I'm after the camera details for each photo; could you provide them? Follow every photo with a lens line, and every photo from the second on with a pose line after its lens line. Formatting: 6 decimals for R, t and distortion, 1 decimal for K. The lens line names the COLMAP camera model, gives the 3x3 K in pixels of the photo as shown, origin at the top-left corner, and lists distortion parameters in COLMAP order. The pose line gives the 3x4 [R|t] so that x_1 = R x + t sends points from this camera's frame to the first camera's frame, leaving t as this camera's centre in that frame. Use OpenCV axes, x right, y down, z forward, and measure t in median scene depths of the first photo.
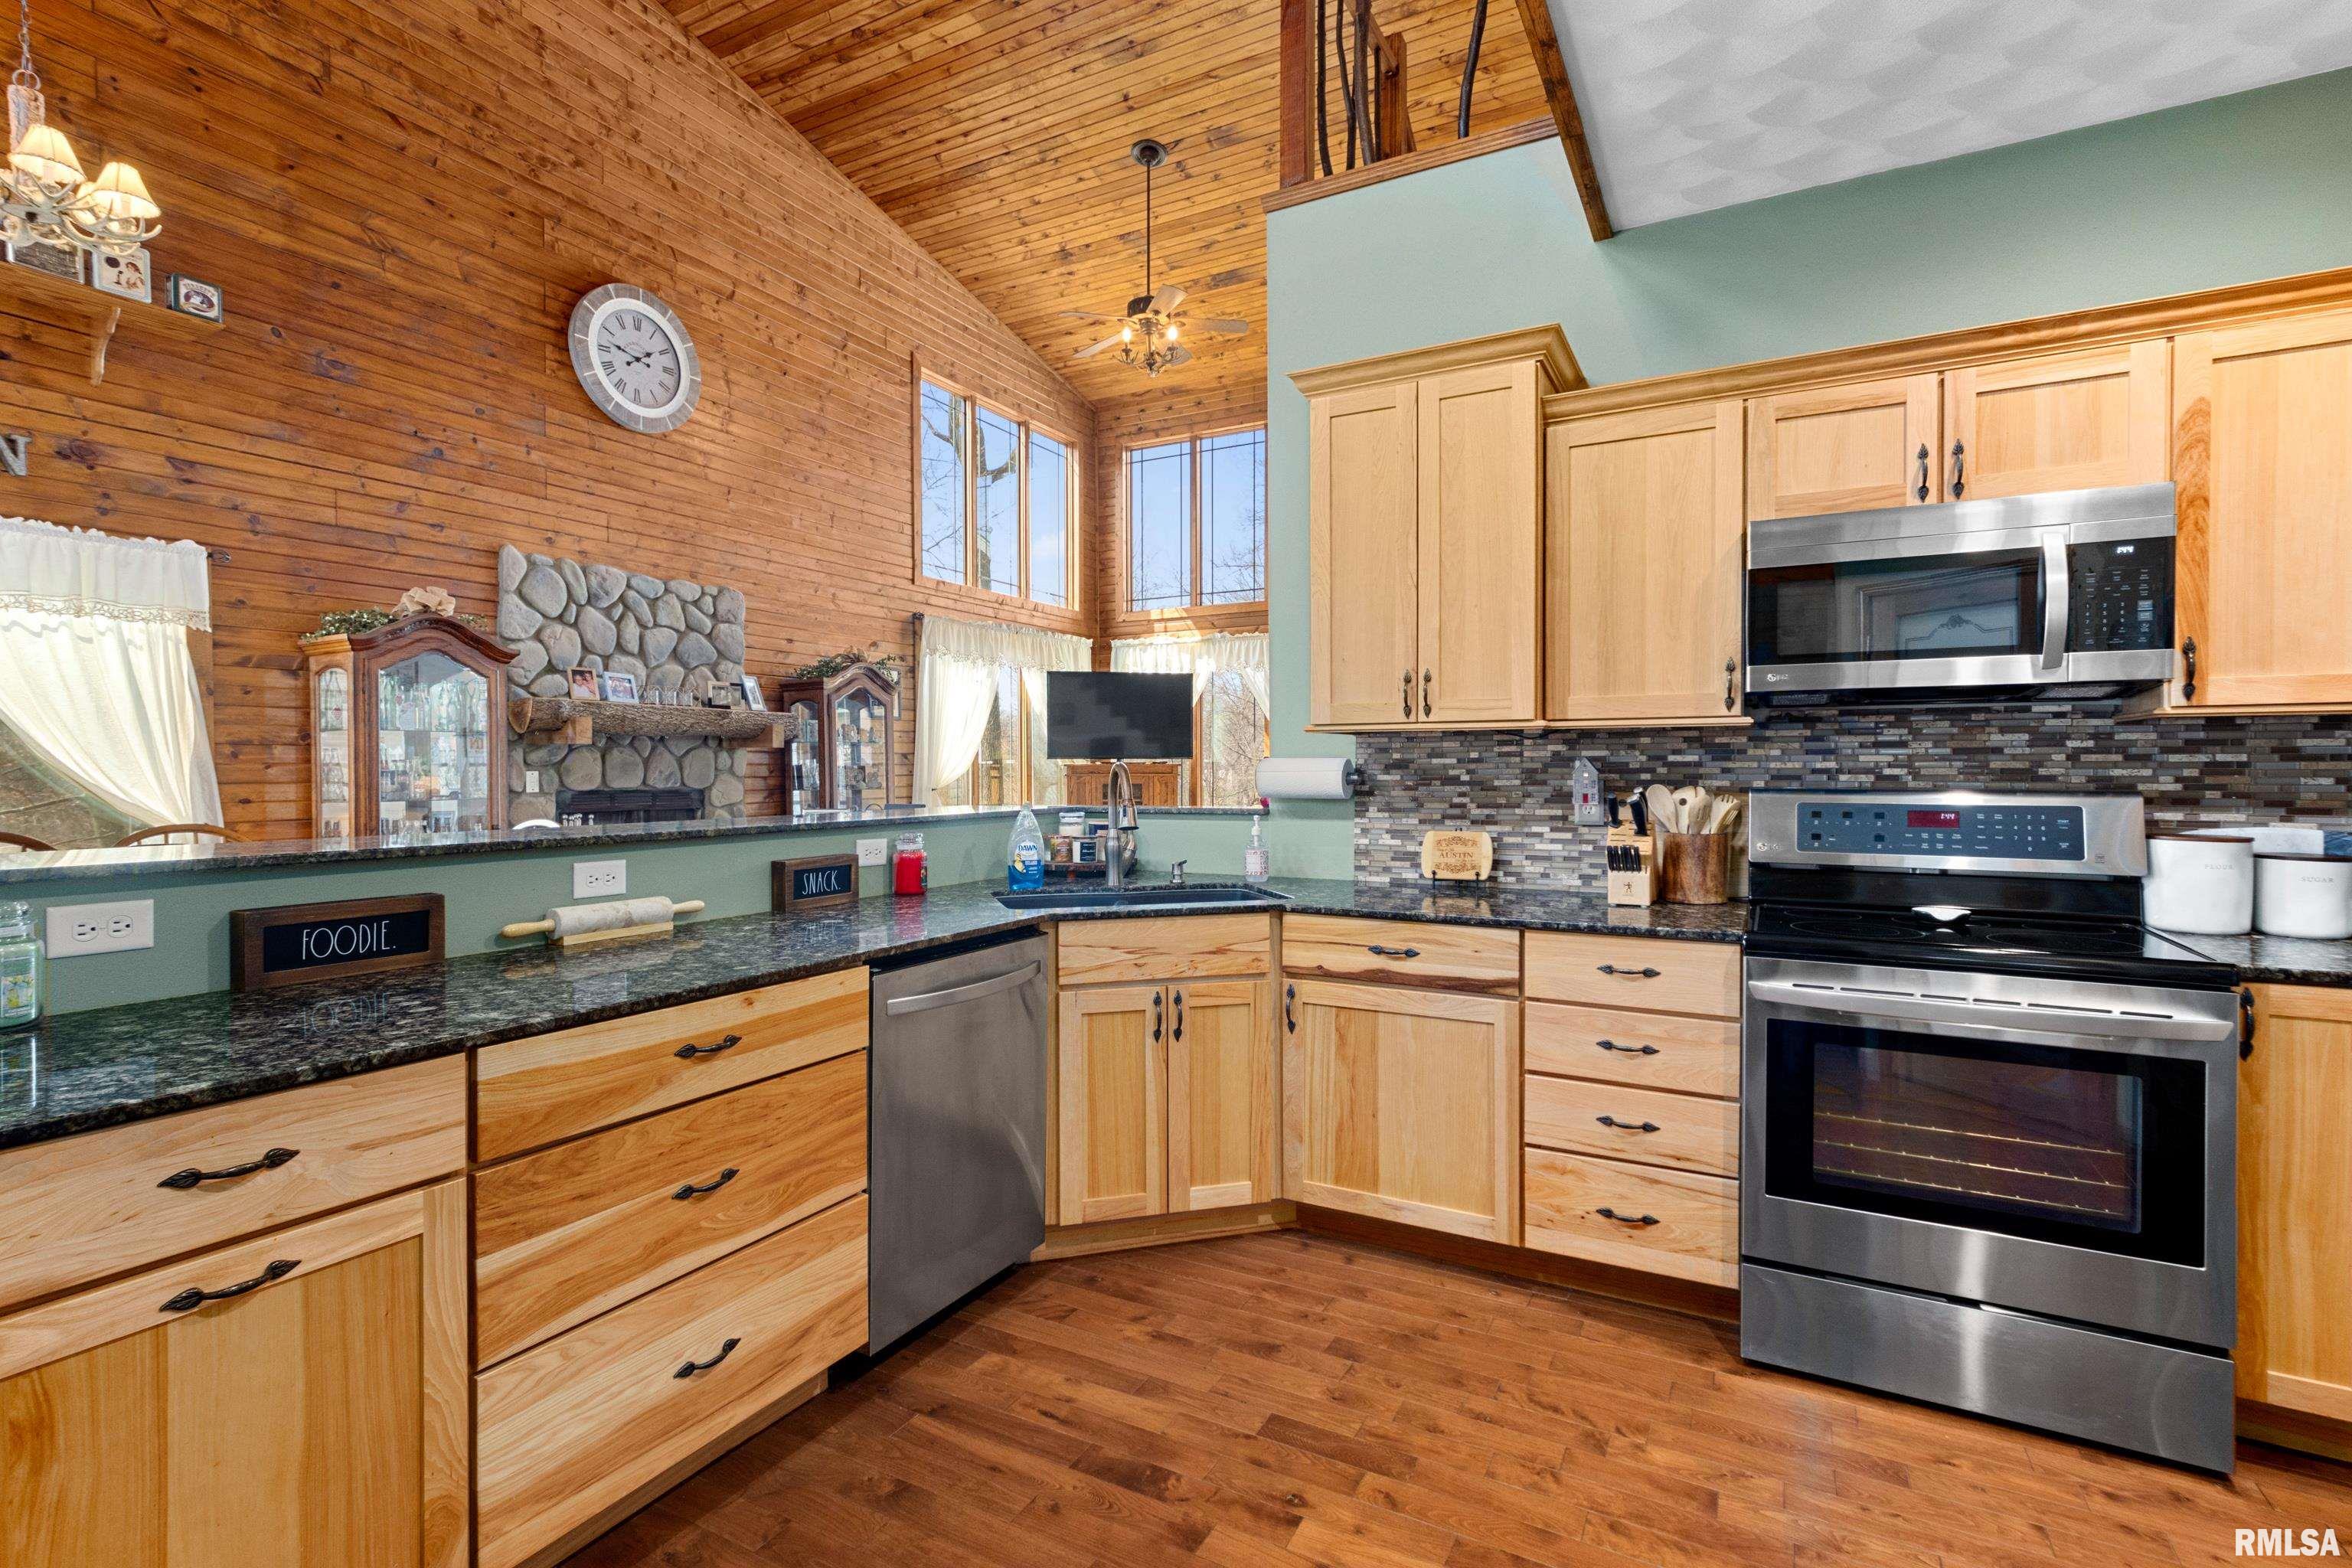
lens RADIAL K [[1091.7, 0, 1149.6], [0, 1091.7, 782.2], [0, 0, 1]] dist [-0.002377, -0.006694]
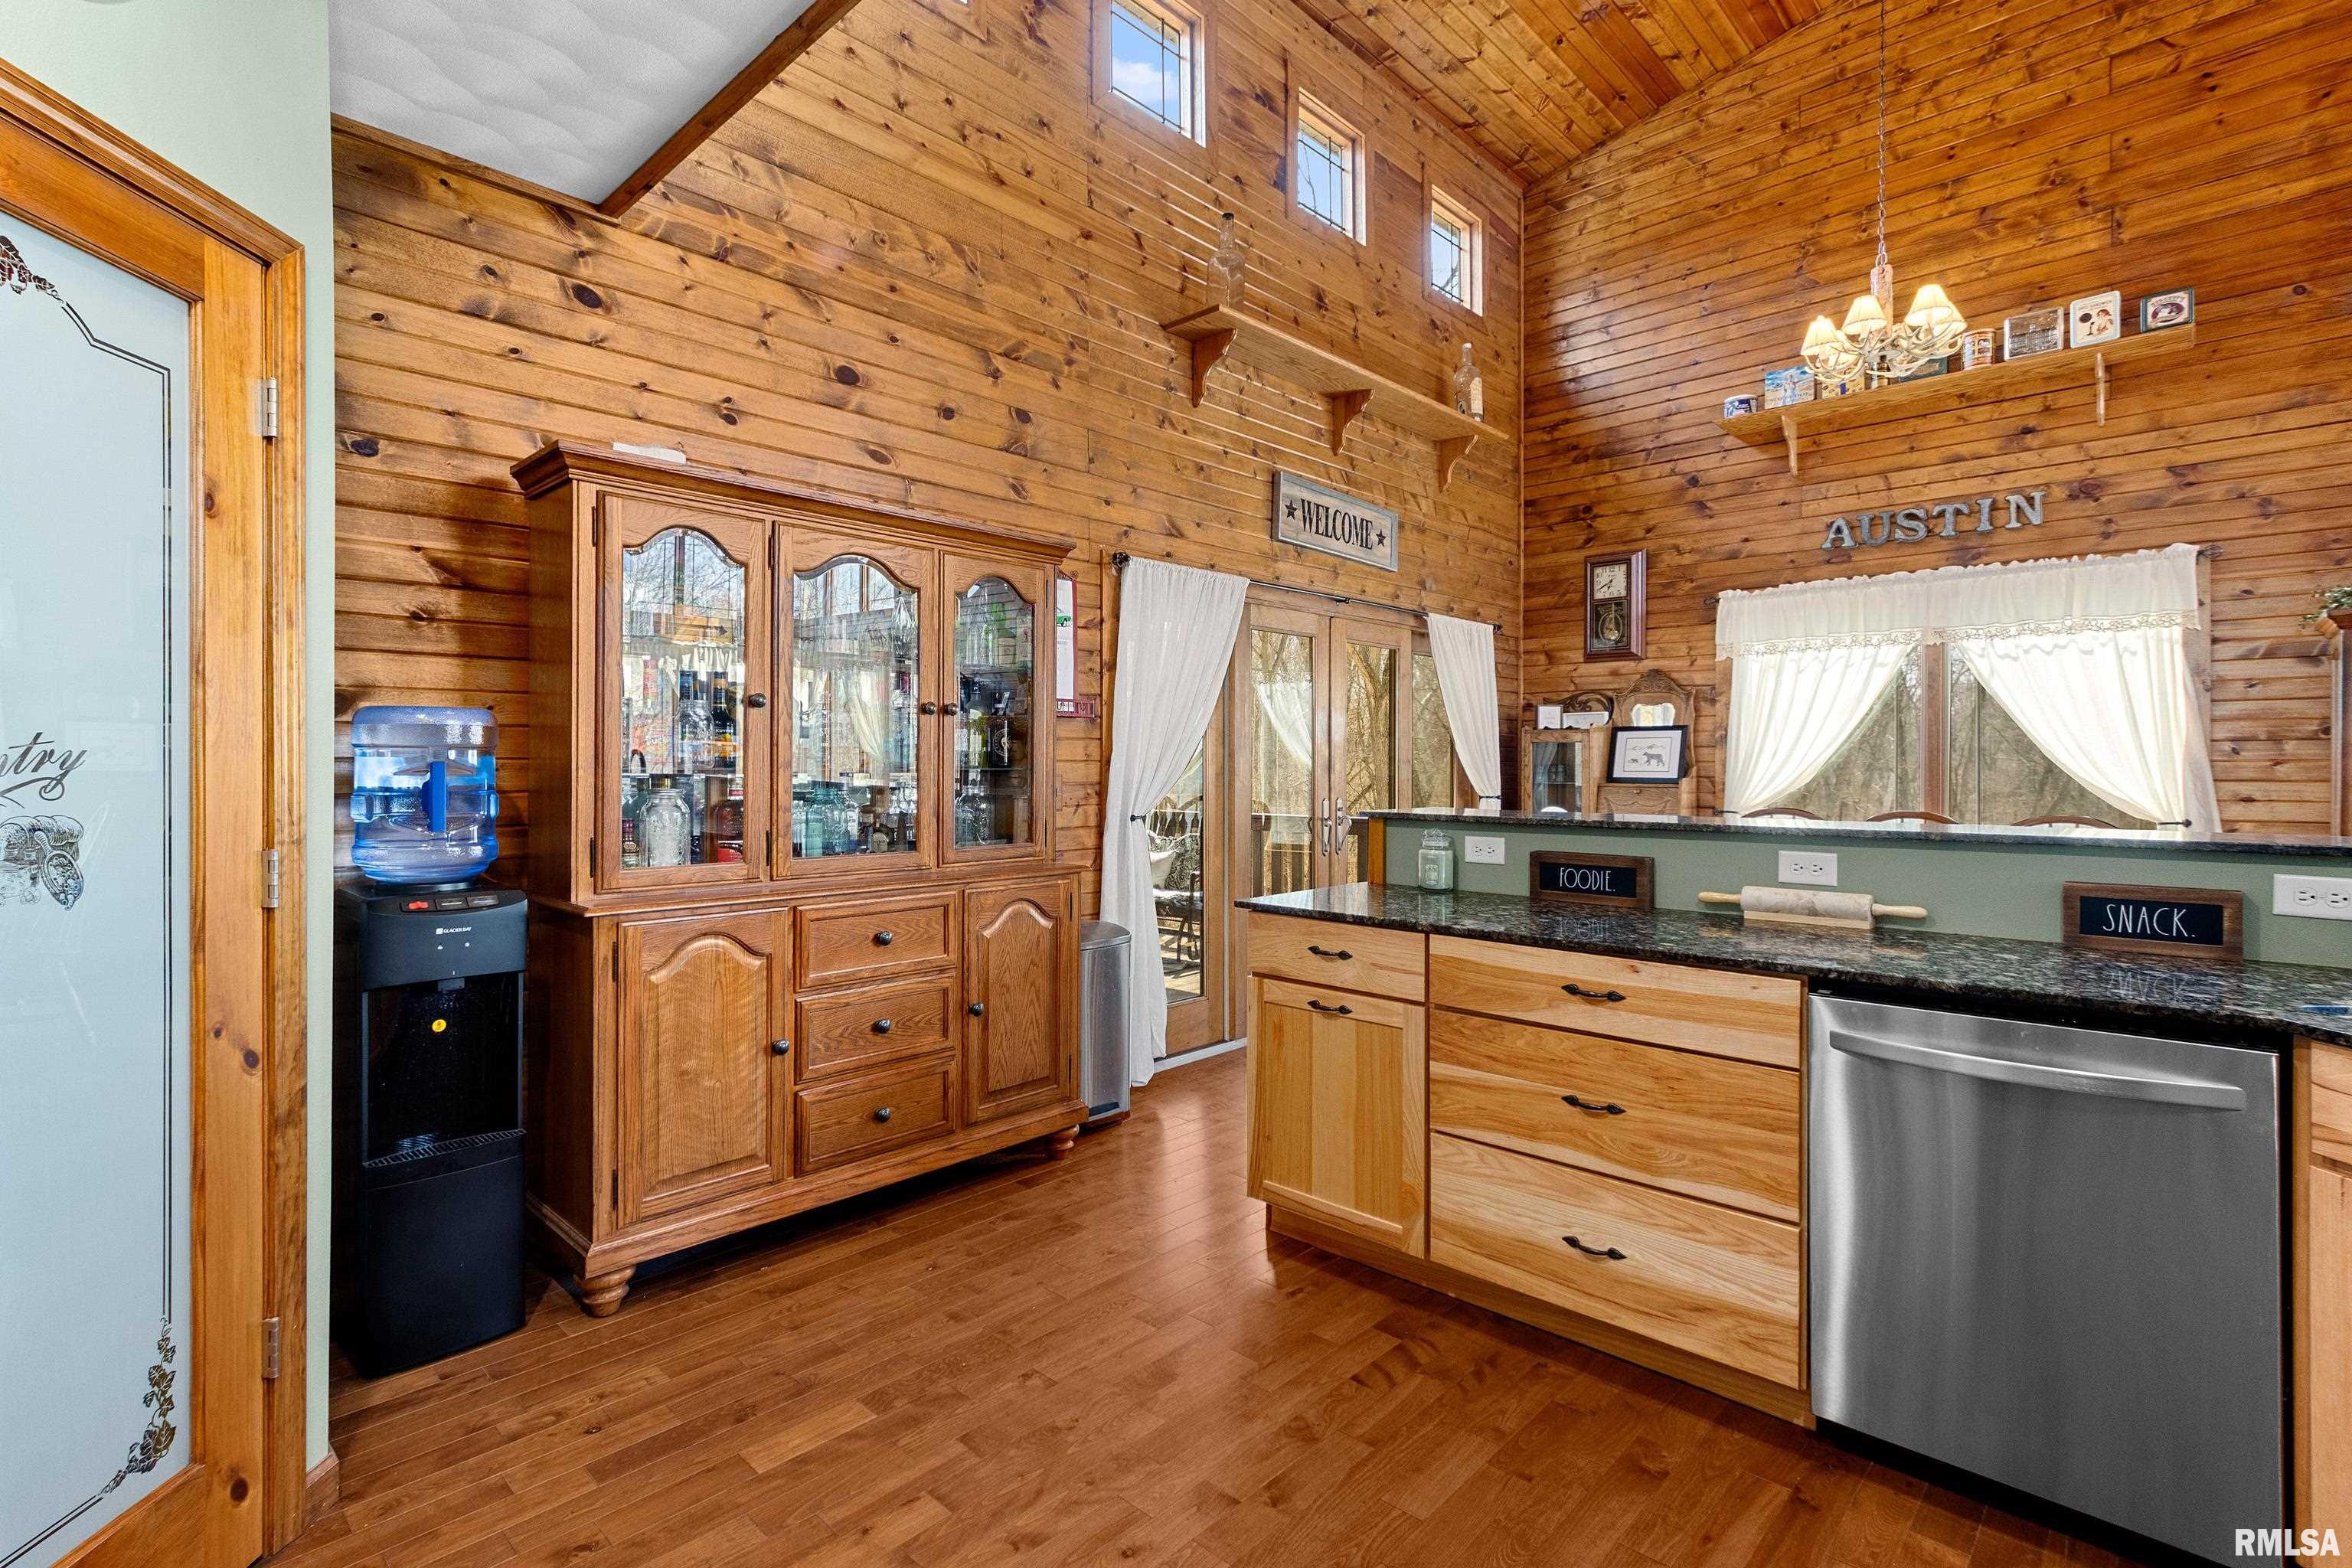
lens RADIAL K [[1091.7, 0, 1160.4], [0, 1091.7, 771.8], [0, 0, 1]] dist [-0.002377, -0.006694]
pose [[-0.256945, 0.006689, -0.966403, 0.507229], [-0.012578, 0.999868, 0.010265, -0.007164], [0.966344, 0.014793, -0.256827, 0.471864]]
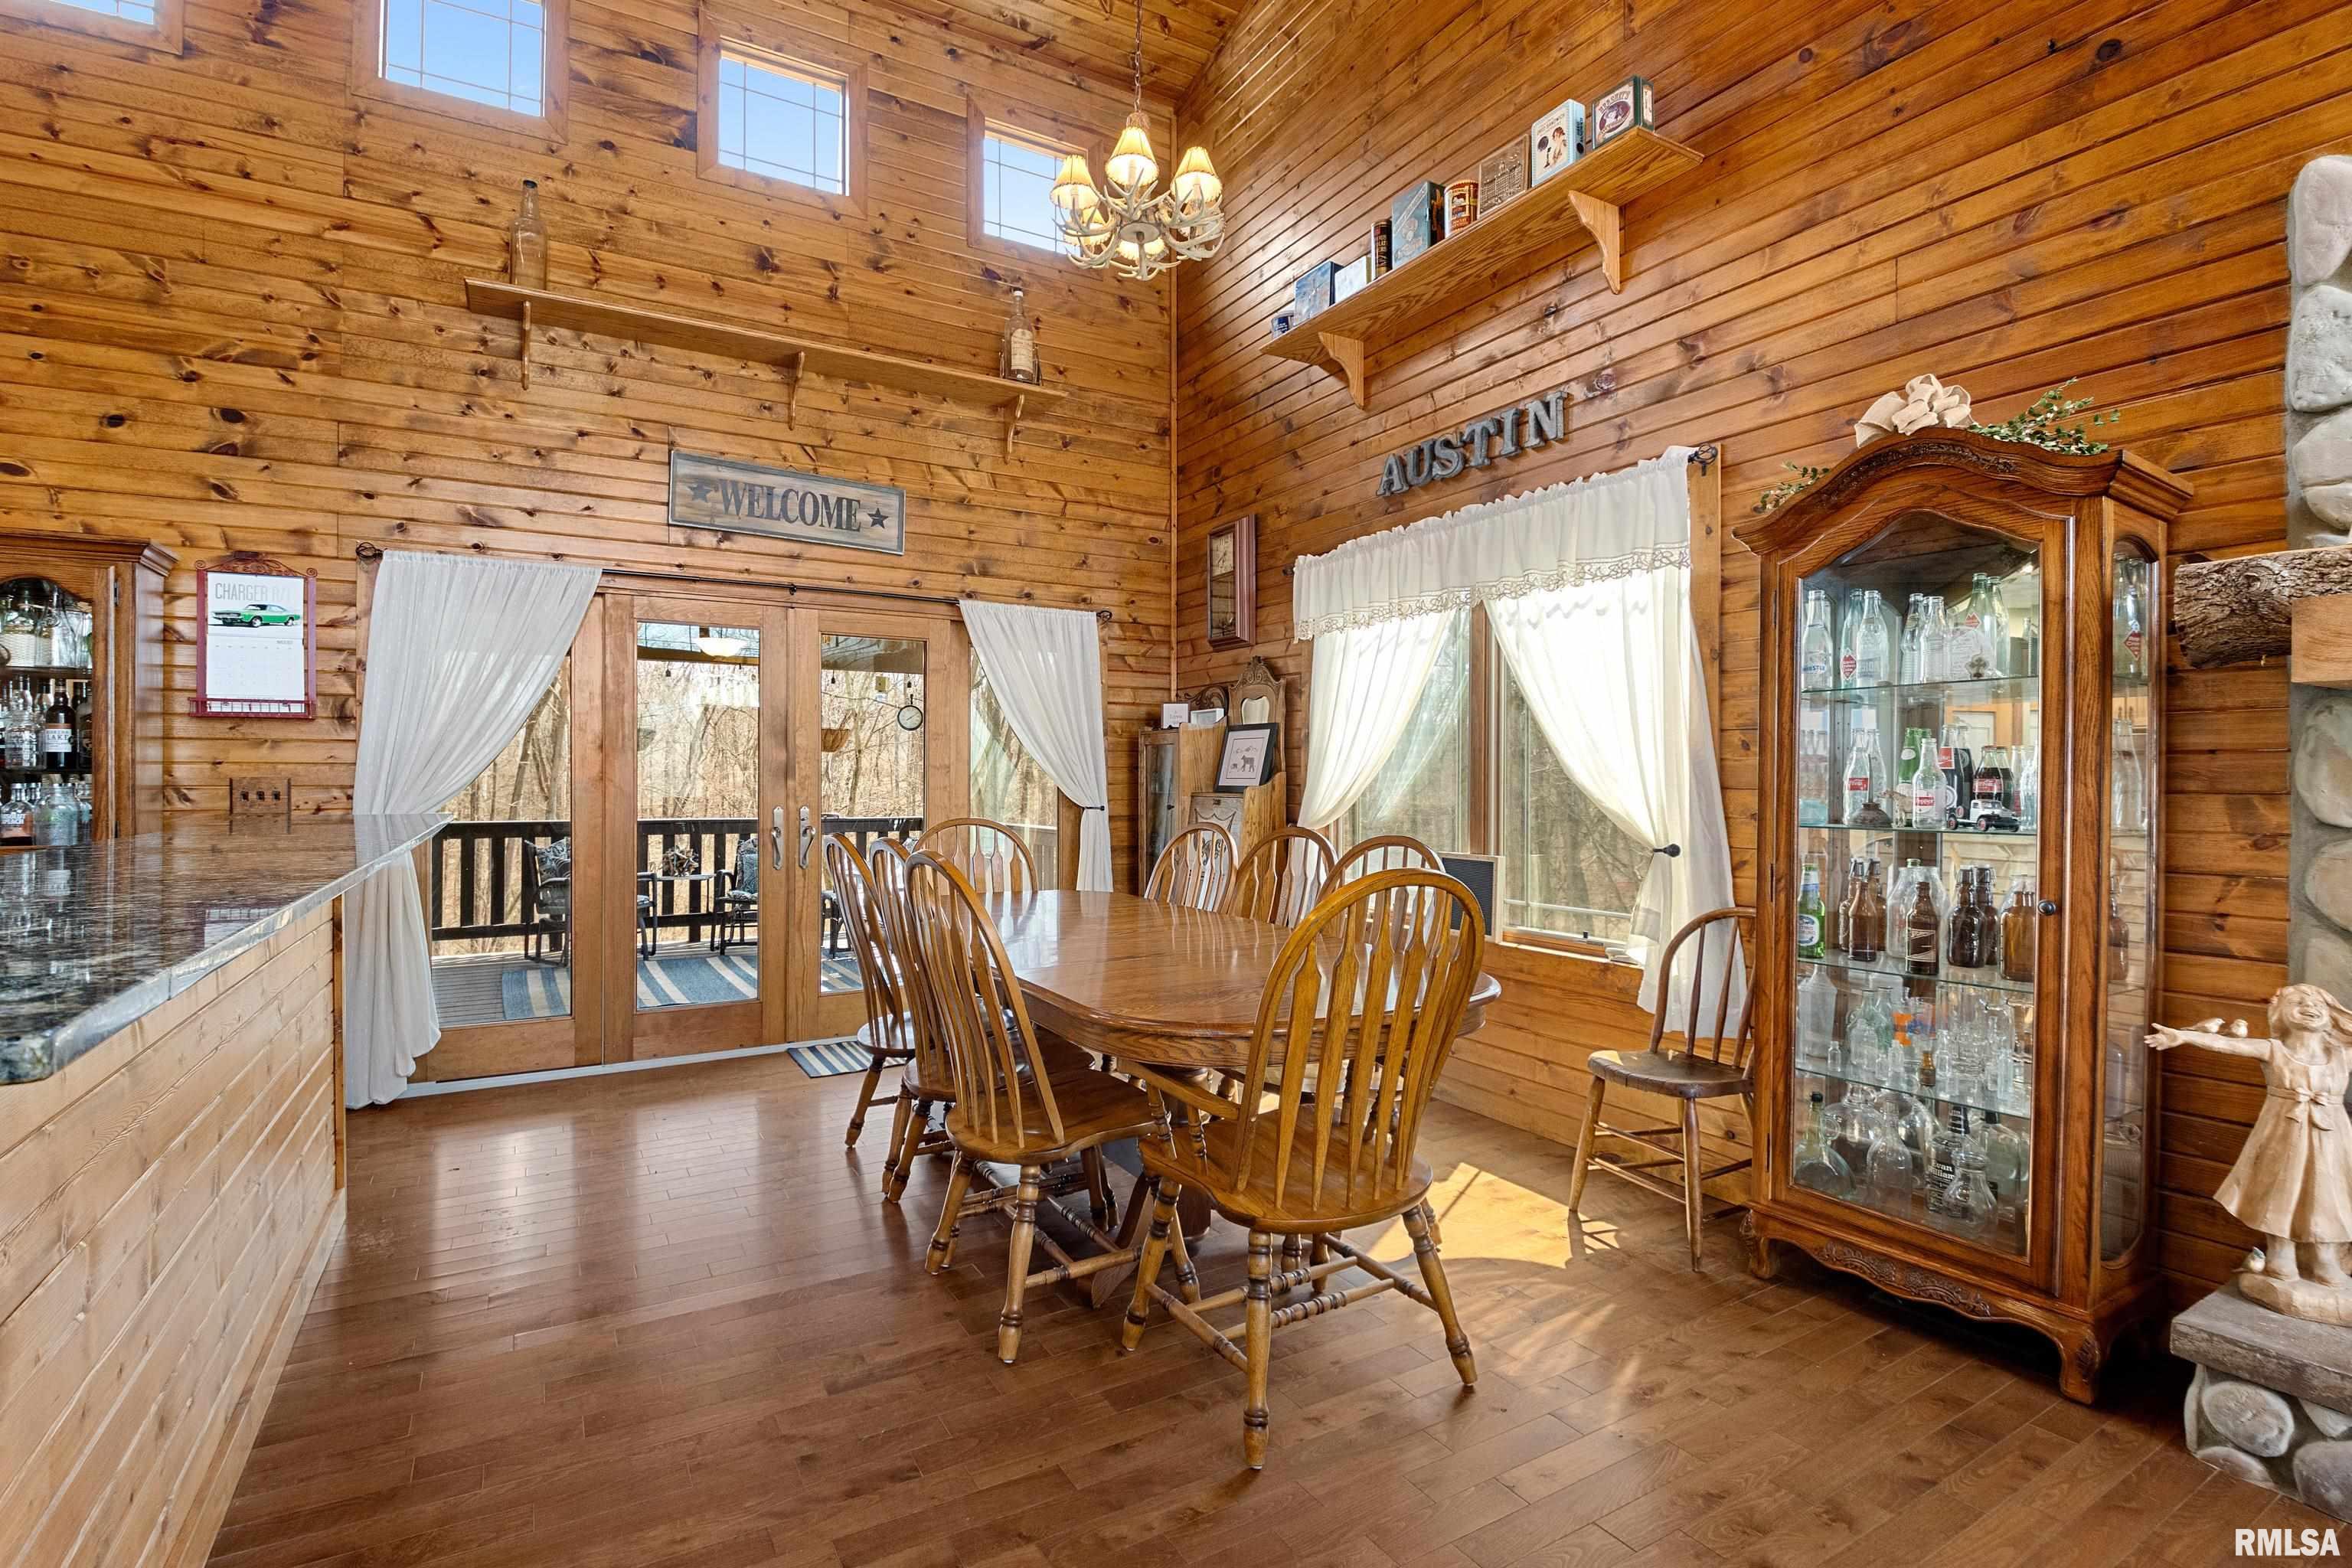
lens RADIAL K [[1091.7, 0, 1171.5], [0, 1091.7, 779.5], [0, 0, 1]] dist [-0.002377, -0.006694]
pose [[-0.508123, 0.000721, -0.861284, -0.142333], [-0.012108, 0.999895, 0.007980, -0.008647], [0.861200, 0.014484, -0.508061, 1.540288]]
